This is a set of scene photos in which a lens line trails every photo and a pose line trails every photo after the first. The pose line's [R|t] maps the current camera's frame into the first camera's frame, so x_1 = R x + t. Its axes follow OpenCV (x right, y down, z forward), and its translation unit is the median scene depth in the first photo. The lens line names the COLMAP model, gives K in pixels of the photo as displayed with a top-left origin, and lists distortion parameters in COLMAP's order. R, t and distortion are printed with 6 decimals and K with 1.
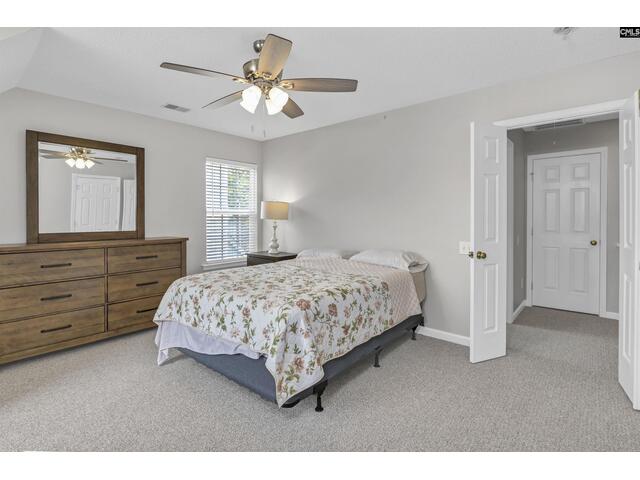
lens RADIAL K [[325.7, 0, 309.8], [0, 325.7, 227.8], [0, 0, 1]] dist [-0.001351, -0.000337]
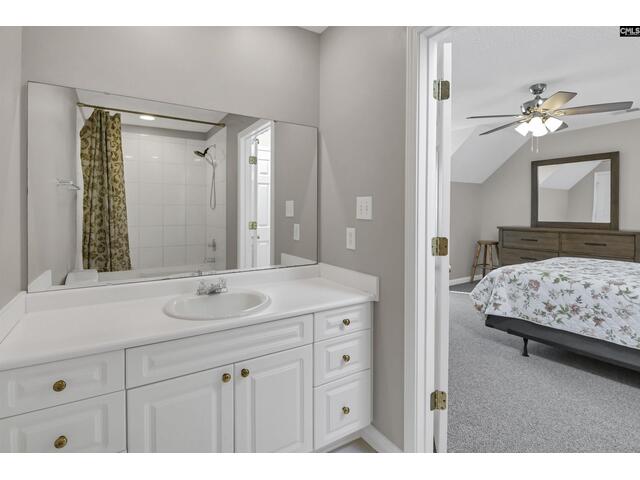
lens RADIAL K [[325.7, 0, 309.8], [0, 325.7, 227.8], [0, 0, 1]] dist [-0.001351, -0.000337]
pose [[-0.305982, 0.048811, -0.950785, 1.163031], [-0.024217, 0.997963, 0.059026, -0.020514], [0.951729, 0.041086, -0.304176, 0.402618]]
